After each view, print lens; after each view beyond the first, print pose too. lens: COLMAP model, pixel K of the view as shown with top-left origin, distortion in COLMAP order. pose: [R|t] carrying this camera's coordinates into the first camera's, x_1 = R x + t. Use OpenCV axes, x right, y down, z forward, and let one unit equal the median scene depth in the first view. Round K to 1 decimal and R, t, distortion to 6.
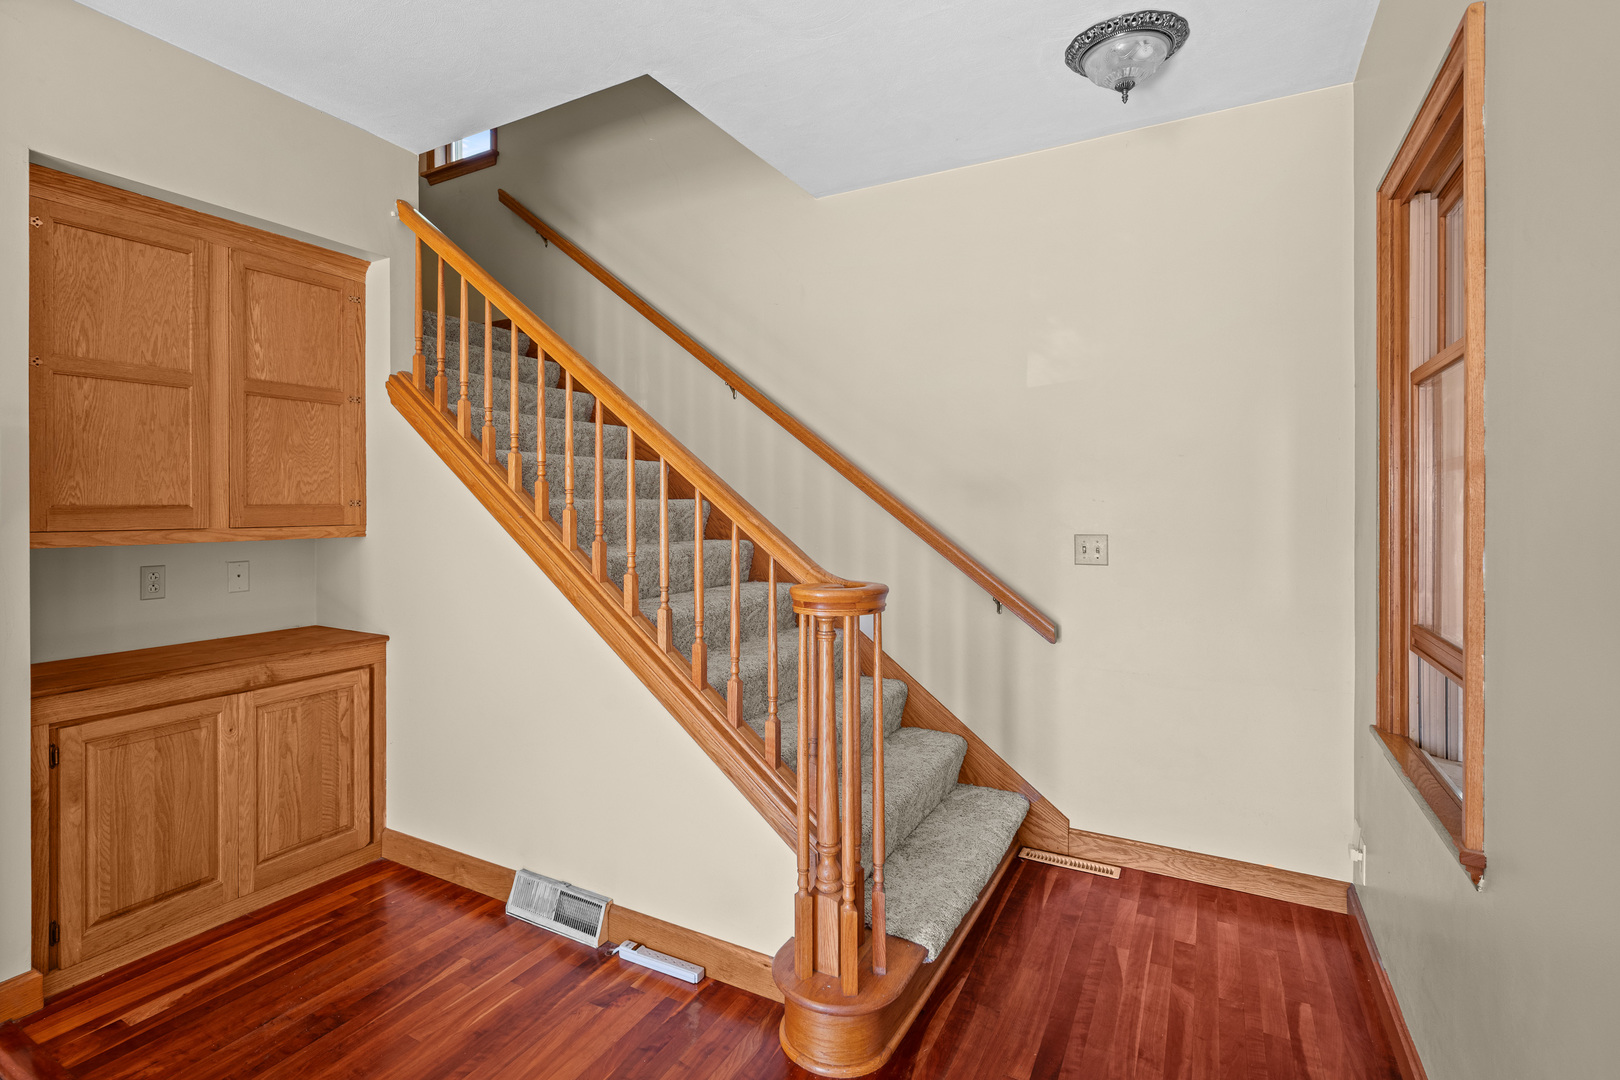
lens RADIAL K [[769.4, 0, 752.7], [0, 769.4, 504.4], [0, 0, 1]] dist [0.001691, 0.000475]
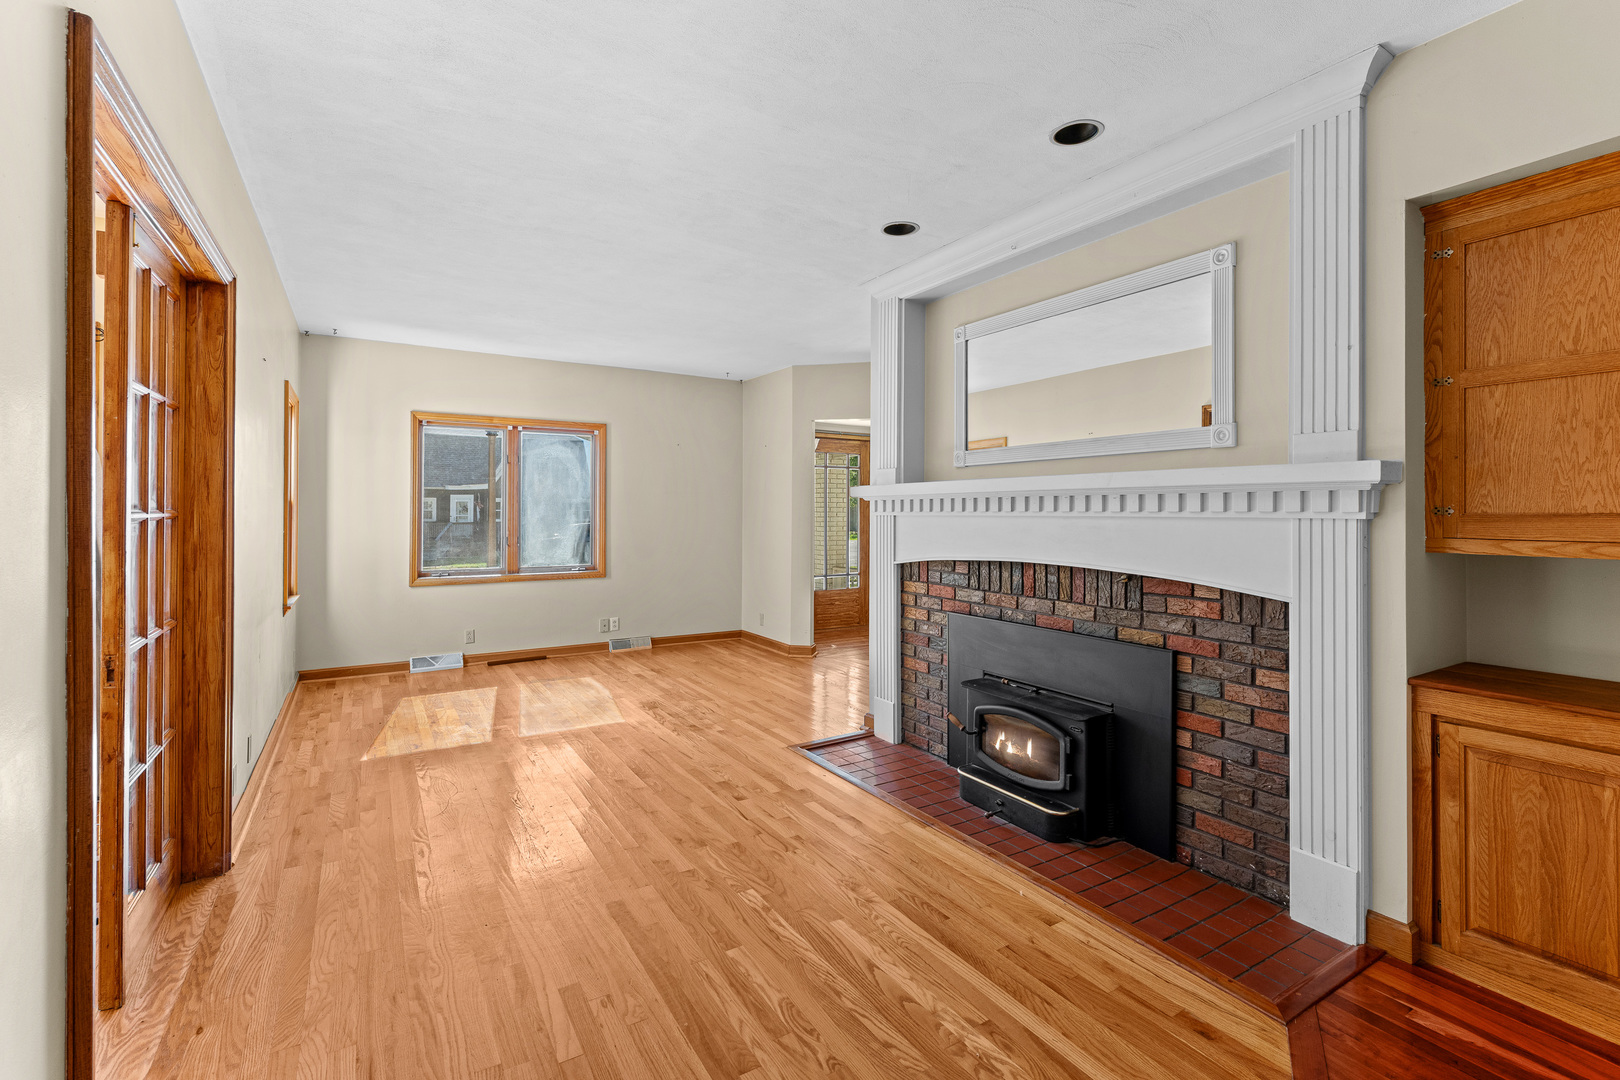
lens RADIAL K [[743.2, 0, 833.2], [0, 743.2, 509.4], [0, 0, 1]] dist [-0.001307, -0.000237]
pose [[-0.449739, -0.006528, -0.893136, 0.334773], [-0.002304, 0.999978, -0.006149, 0.003391], [0.893157, -0.000708, -0.449744, 0.591155]]
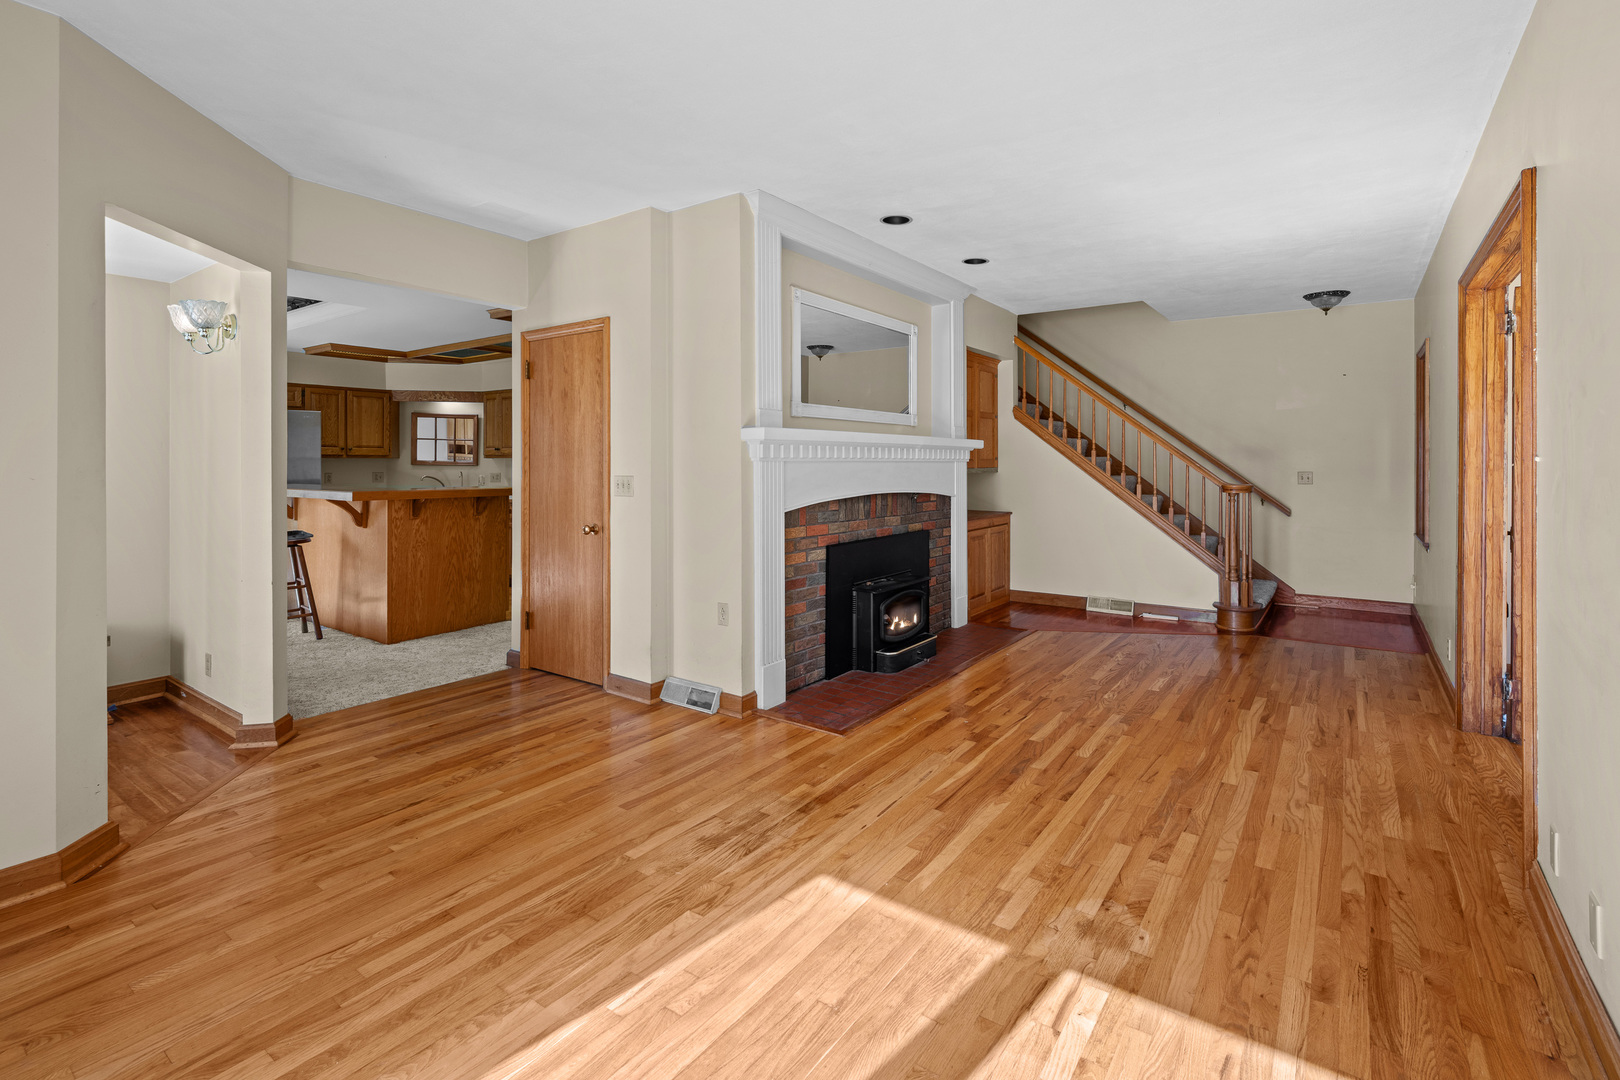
lens RADIAL K [[736.1, 0, 840.2], [0, 736.1, 457.5], [0, 0, 1]] dist [-0.001836, -0.000174]
pose [[0.998014, 0.000356, -0.062989, -1.014377], [-0.000491, 0.999998, -0.002121, 0.000250], [0.062988, 0.002148, 0.998012, -1.624804]]
